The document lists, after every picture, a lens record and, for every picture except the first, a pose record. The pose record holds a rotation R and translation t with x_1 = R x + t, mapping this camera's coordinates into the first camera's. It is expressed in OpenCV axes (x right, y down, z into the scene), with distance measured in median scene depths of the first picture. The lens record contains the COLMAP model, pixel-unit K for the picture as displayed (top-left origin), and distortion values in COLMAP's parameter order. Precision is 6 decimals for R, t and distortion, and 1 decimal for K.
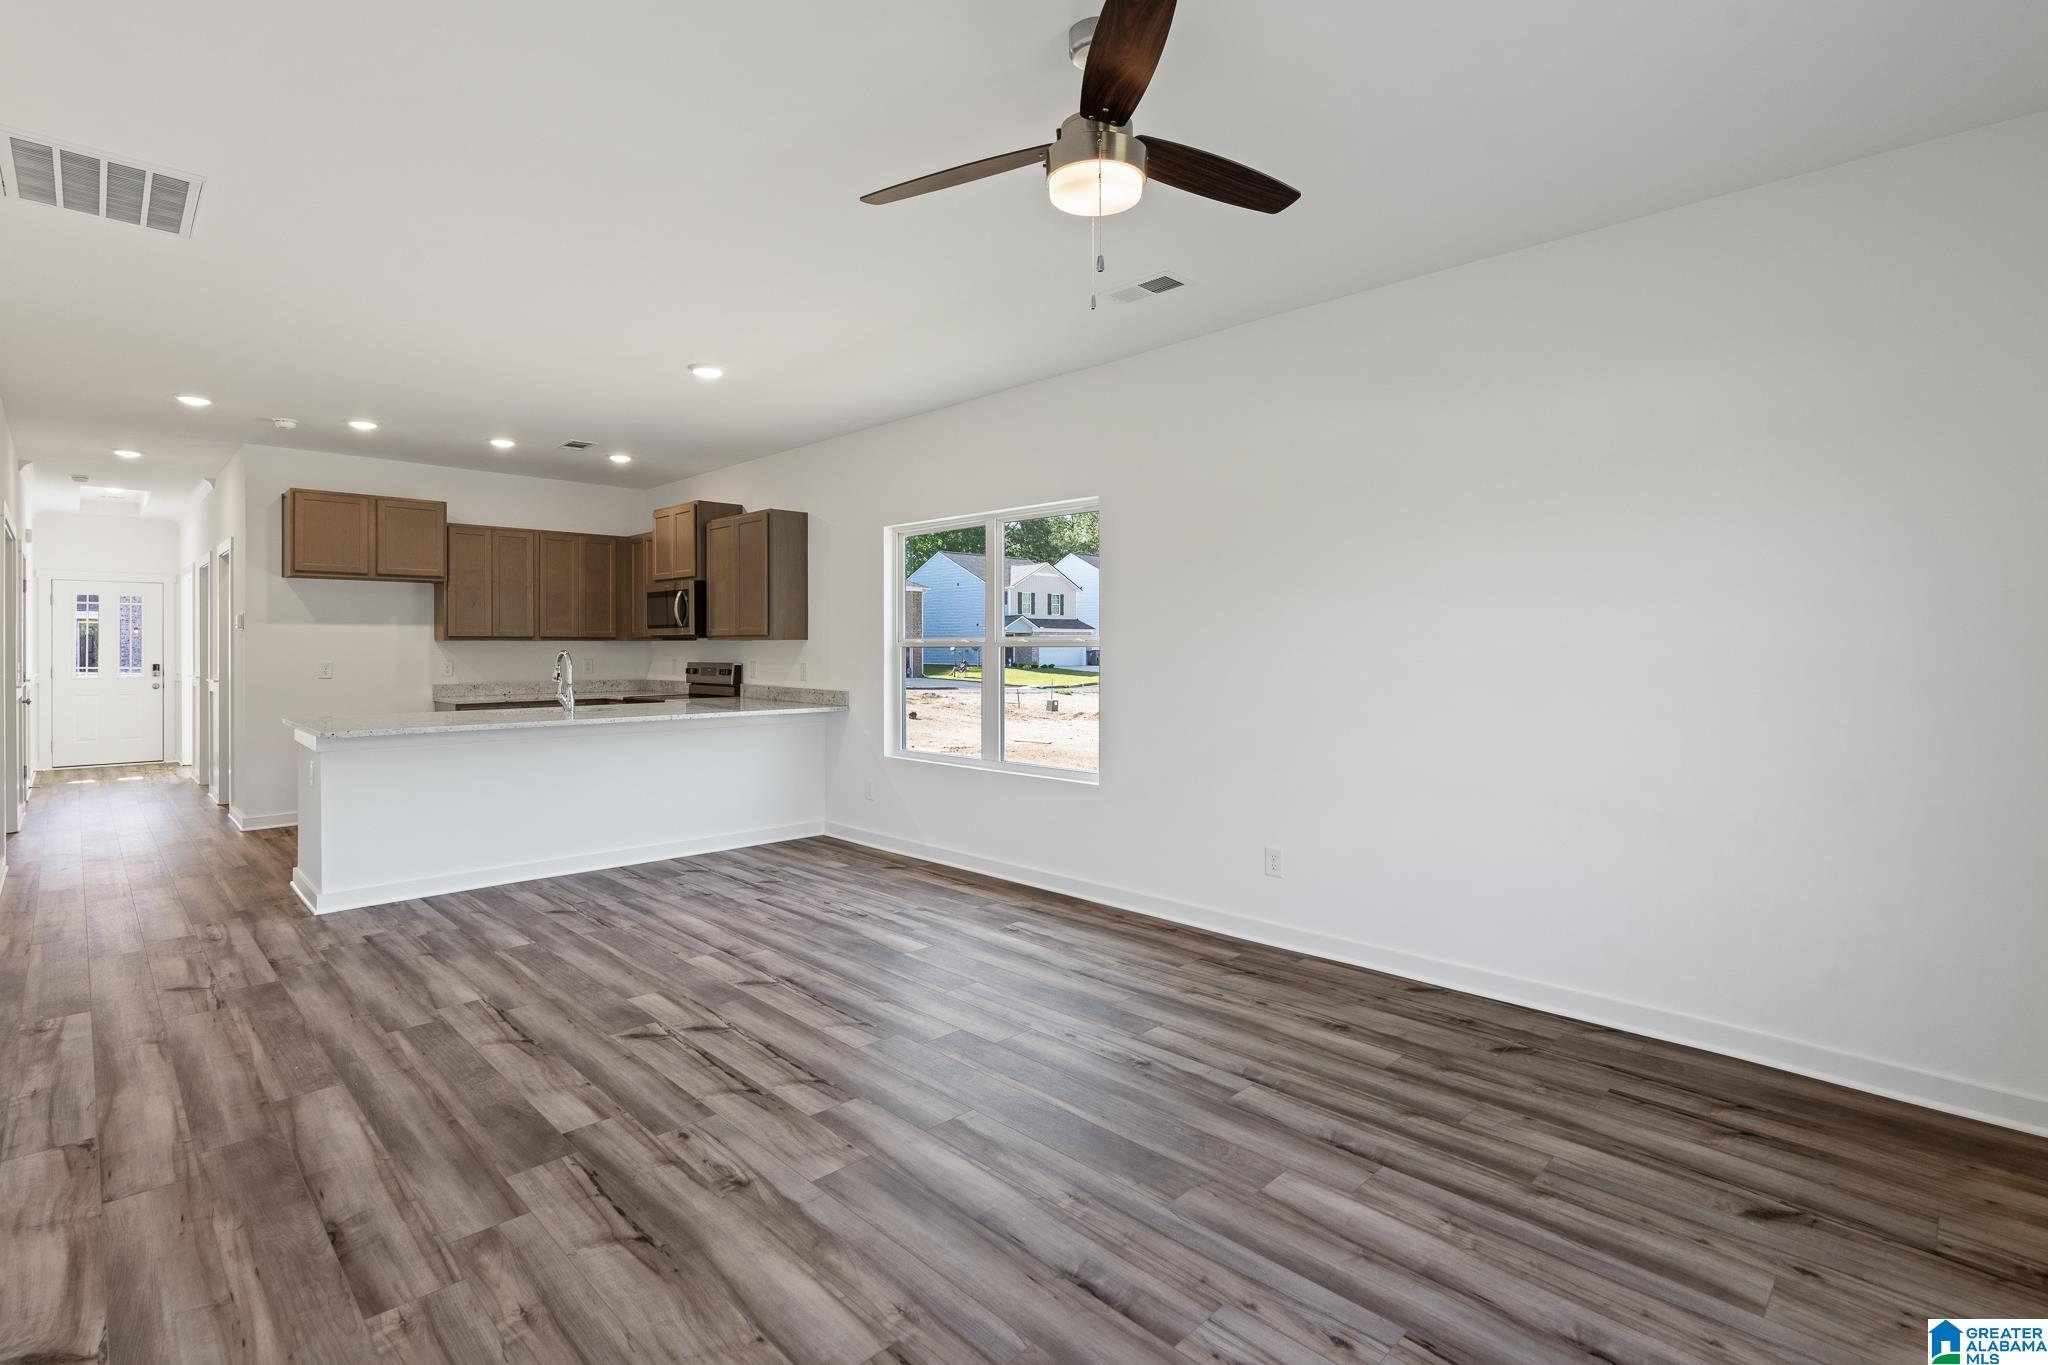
lens RADIAL K [[943.3, 0, 1028.6], [0, 943.3, 665.6], [0, 0, 1]] dist [-0.011093, 0.002733]
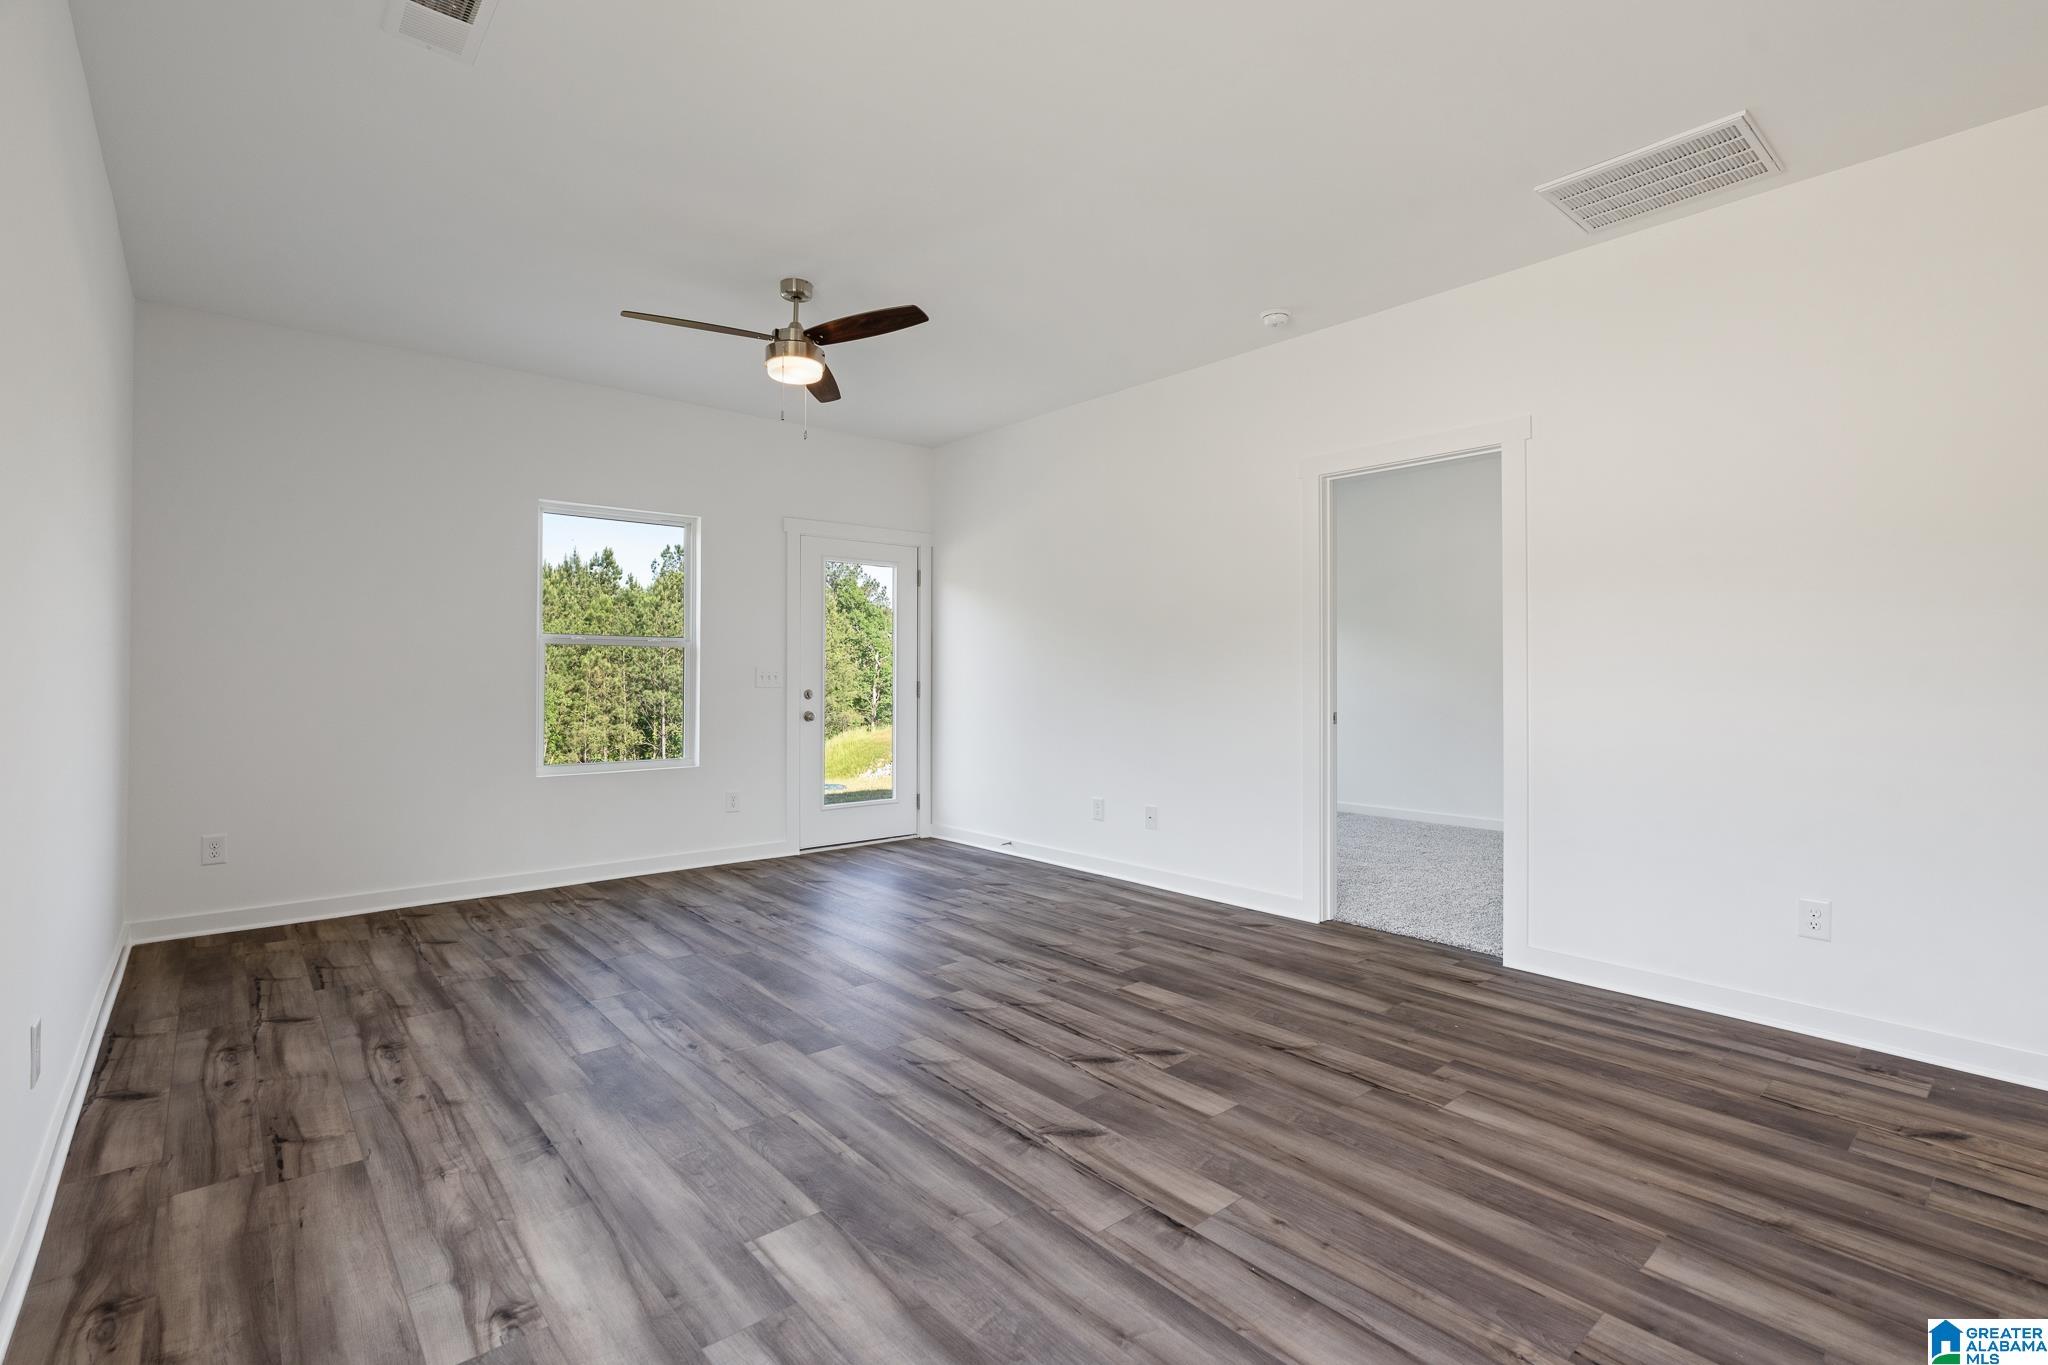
lens RADIAL K [[943.3, 0, 1016.2], [0, 943.3, 672.3], [0, 0, 1]] dist [-0.011093, 0.002733]
pose [[-0.993803, -0.003917, 0.111084, -0.385593], [-0.001982, 0.999844, 0.017533, 0.017476], [-0.111135, 0.017204, -0.993656, 1.966375]]
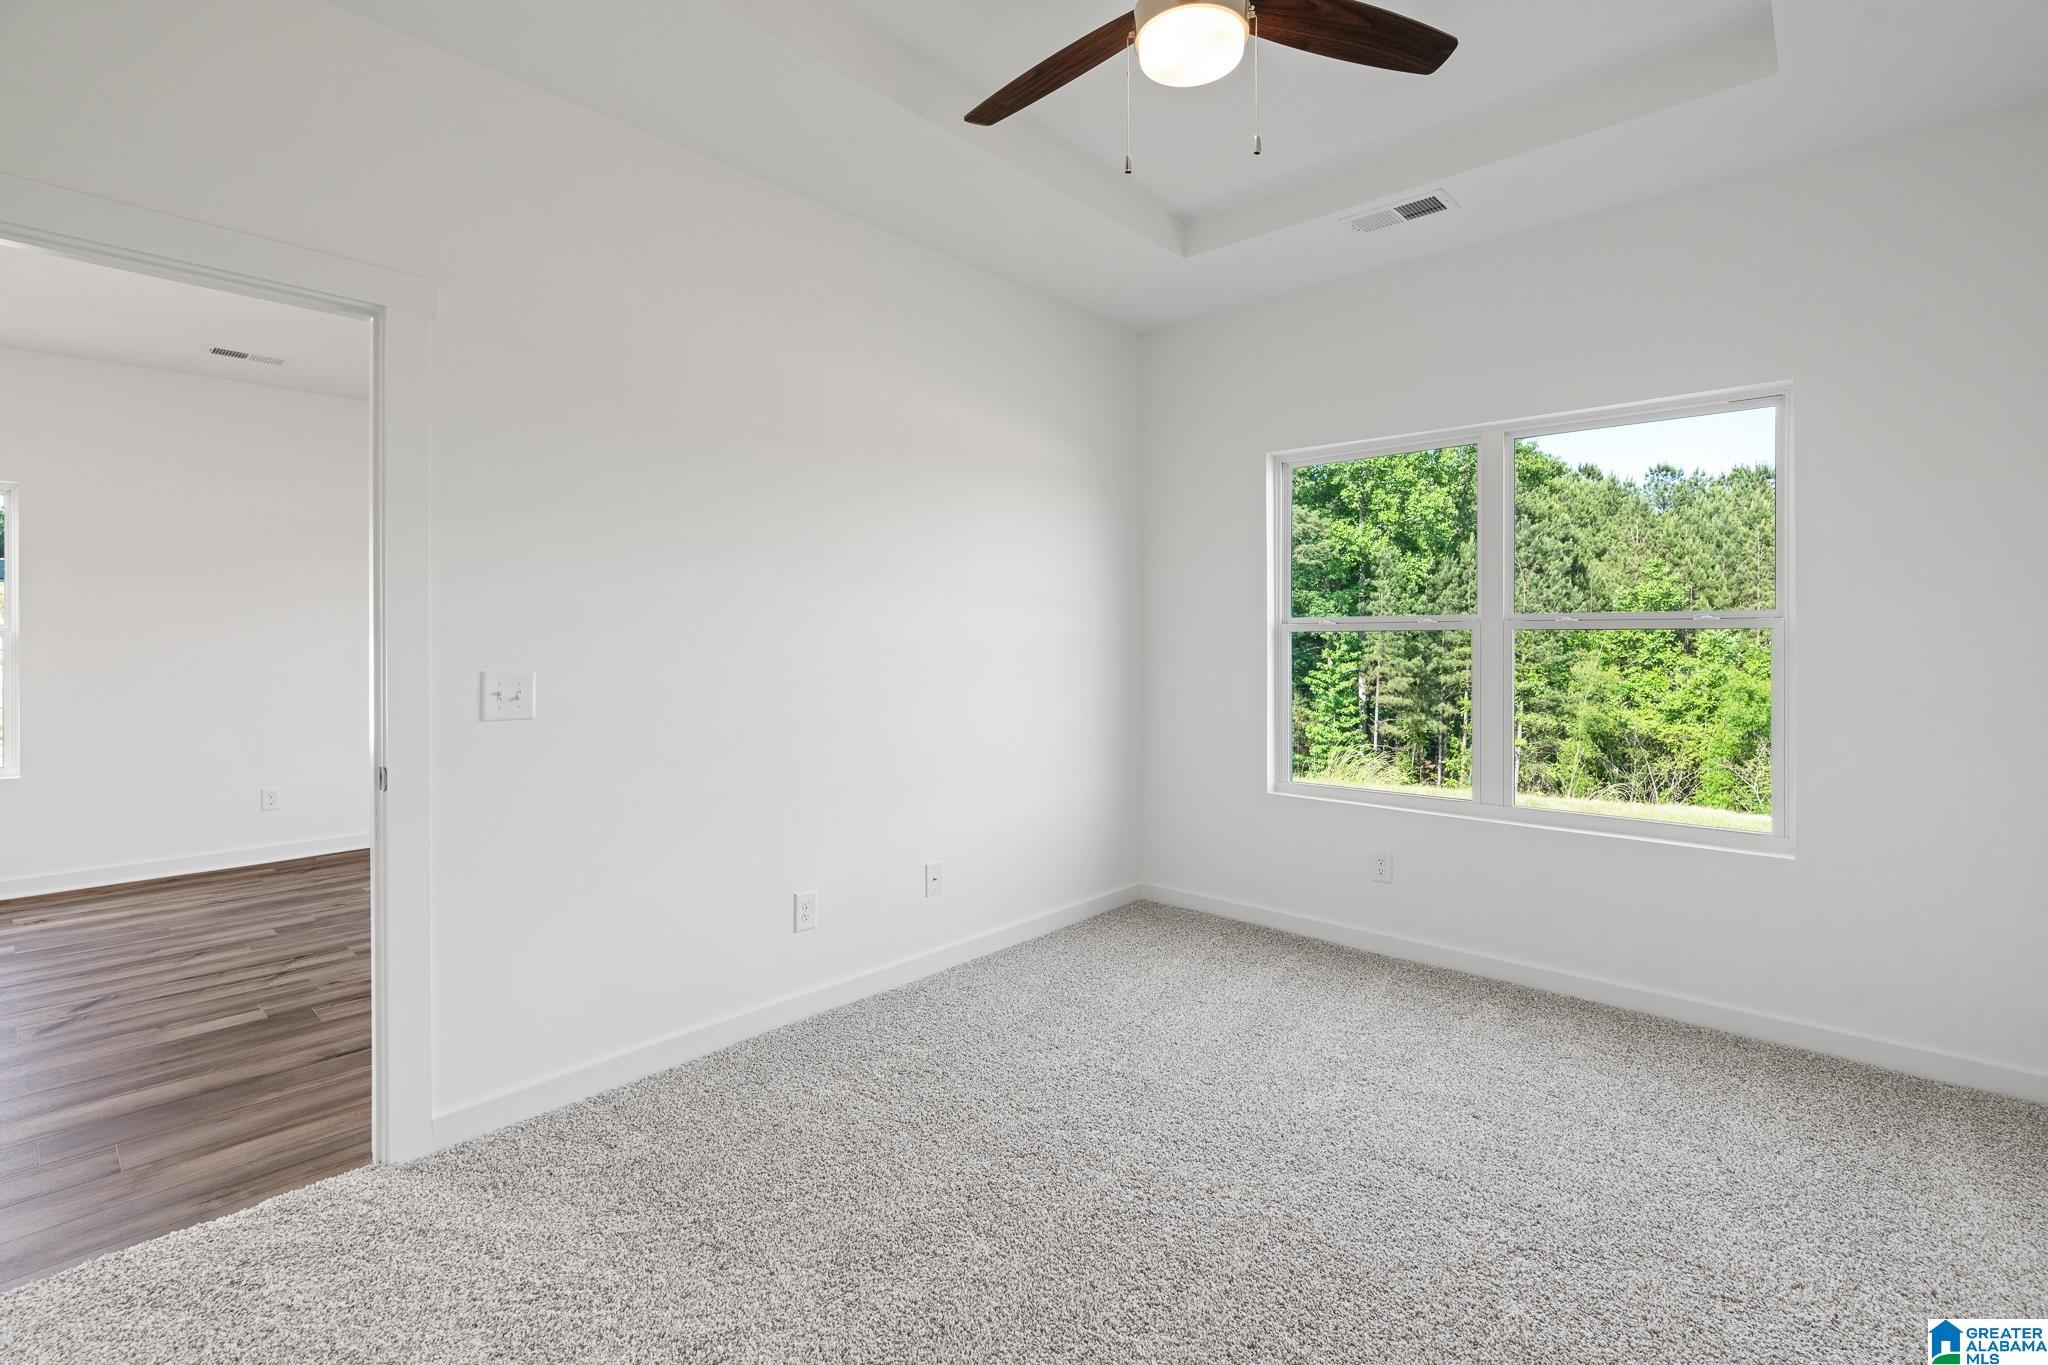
lens RADIAL K [[906.8, 0, 986.0], [0, 906.8, 637.2], [0, 0, 1]] dist [-0.005613, 0.000142]
pose [[-0.023188, 0.002145, 0.999729, -1.414303], [0.021259, 0.999773, -0.001652, 0.013872], [-0.999505, 0.021214, -0.023228, 0.053078]]
